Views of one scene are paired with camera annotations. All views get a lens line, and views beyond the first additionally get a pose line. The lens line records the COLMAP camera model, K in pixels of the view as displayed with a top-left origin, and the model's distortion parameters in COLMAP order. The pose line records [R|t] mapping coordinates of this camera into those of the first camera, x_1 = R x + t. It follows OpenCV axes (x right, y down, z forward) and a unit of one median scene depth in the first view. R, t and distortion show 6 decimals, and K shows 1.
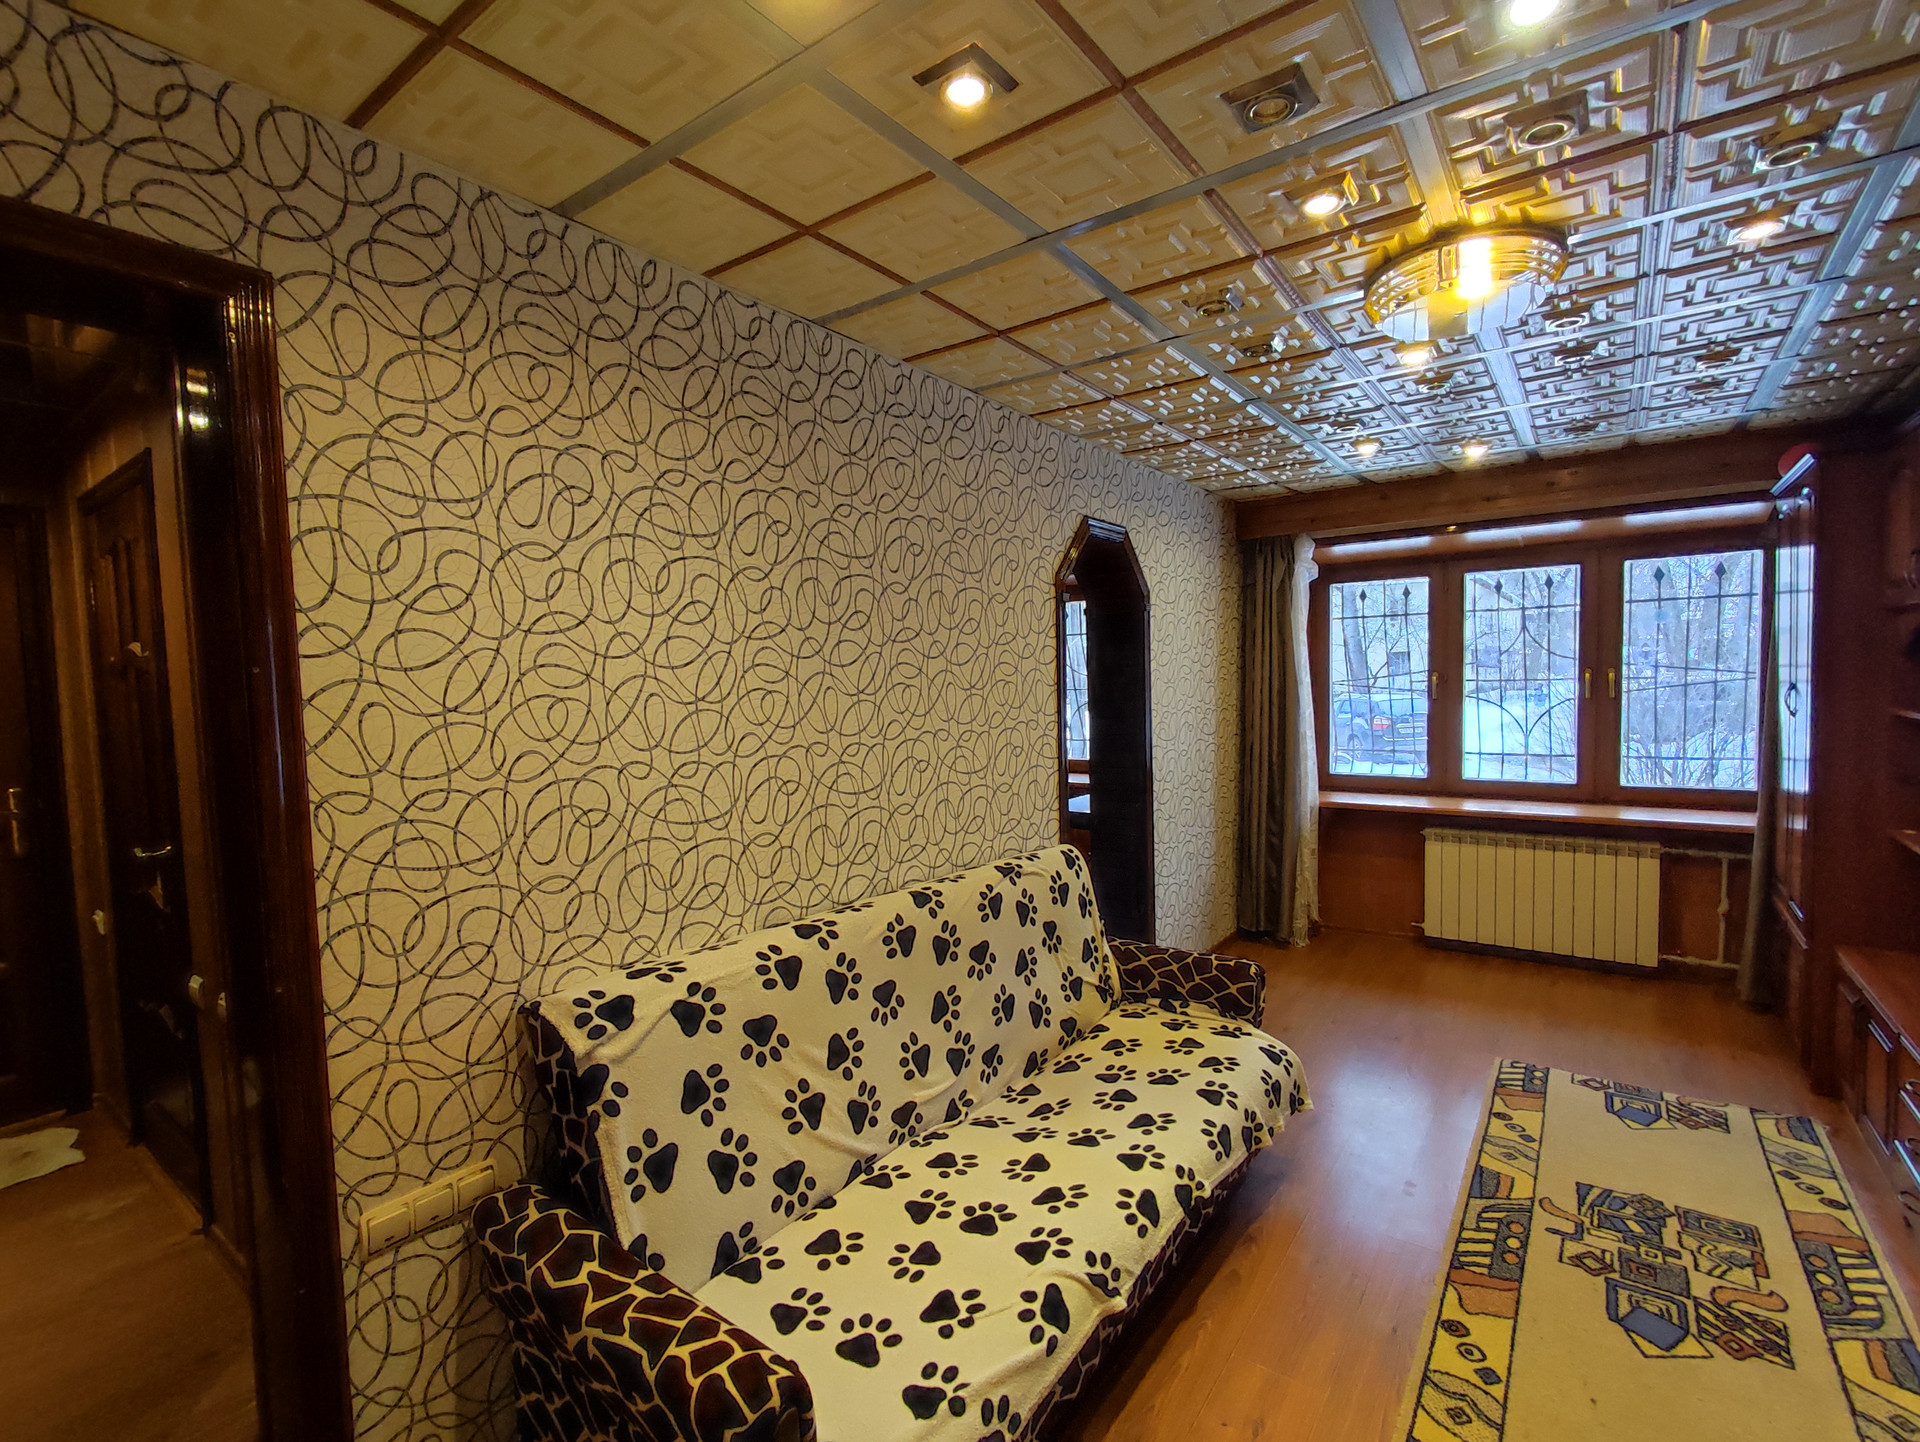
lens RADIAL K [[882.2, 0, 954.6], [0, 882.2, 732.5], [0, 0, 1]] dist [-0.009762, 0.001177]
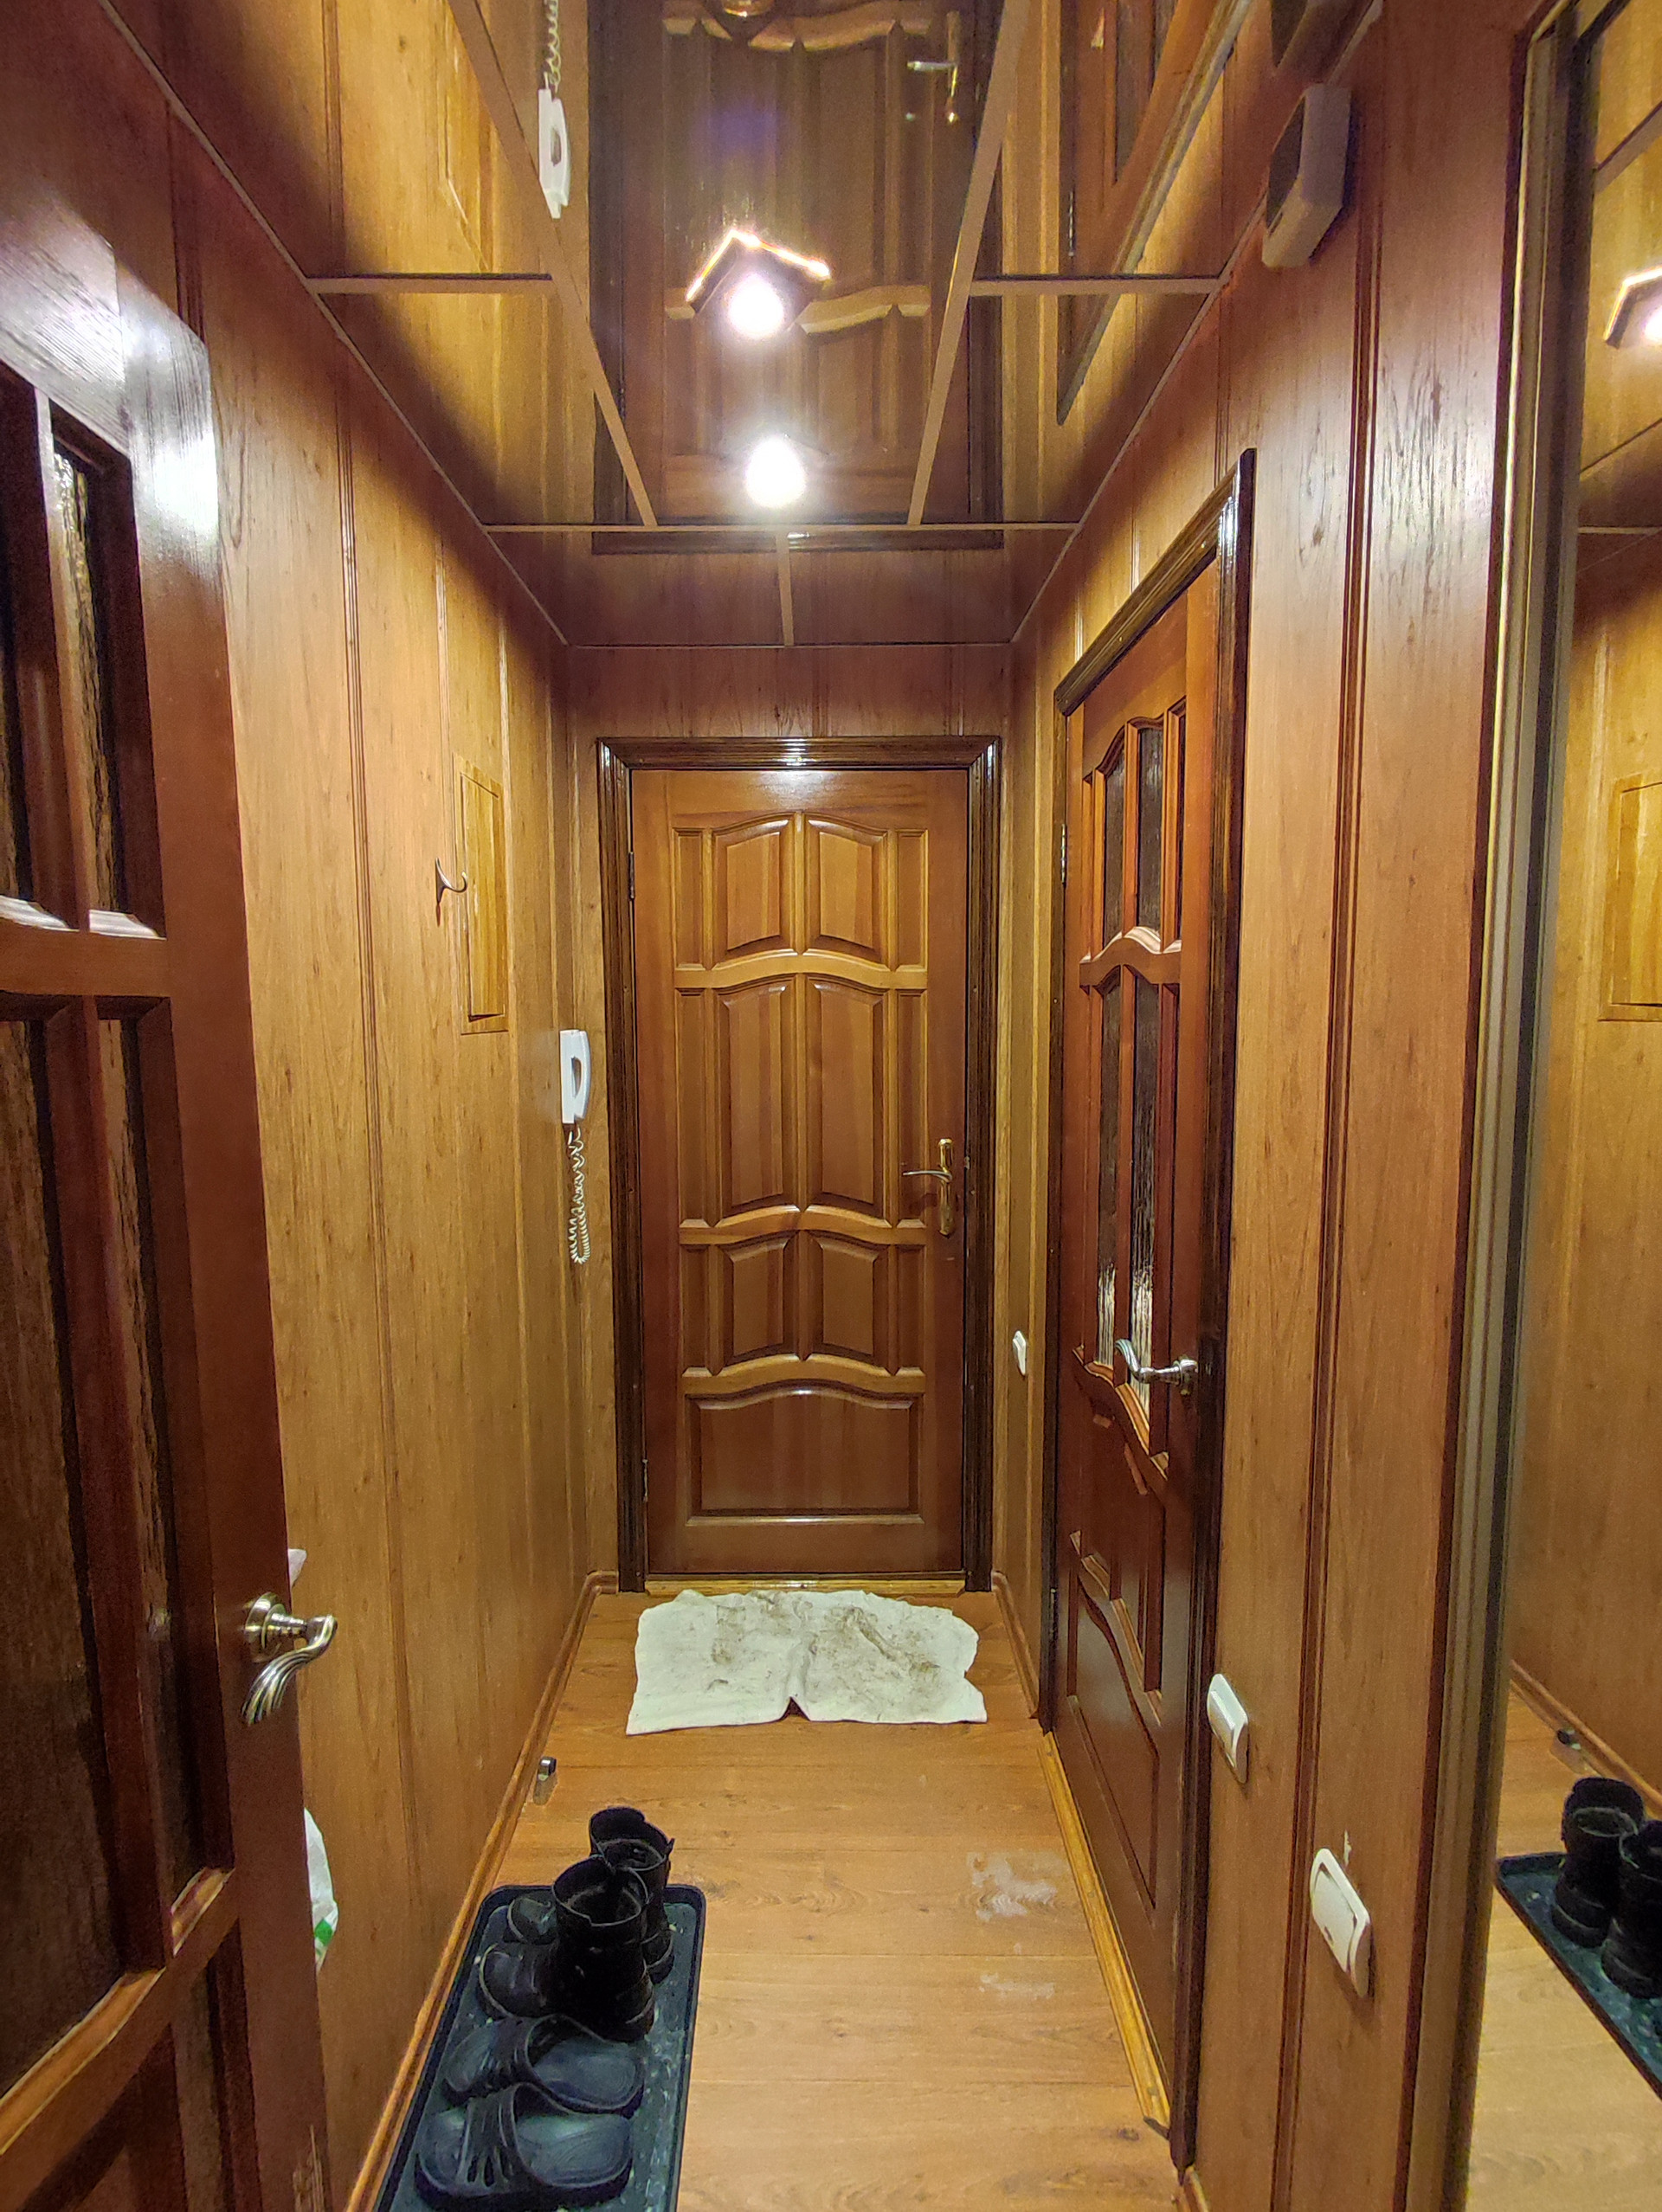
lens RADIAL K [[1016.5, 0, 829.8], [0, 1016.5, 1094.8], [0, 0, 1]] dist [-0.009762, 0.001177]
pose [[0.609421, 0.102831, -0.786150, -0.524550], [-0.056716, 0.994667, 0.086140, -0.042762], [0.790816, -0.007908, 0.612003, 0.452147]]
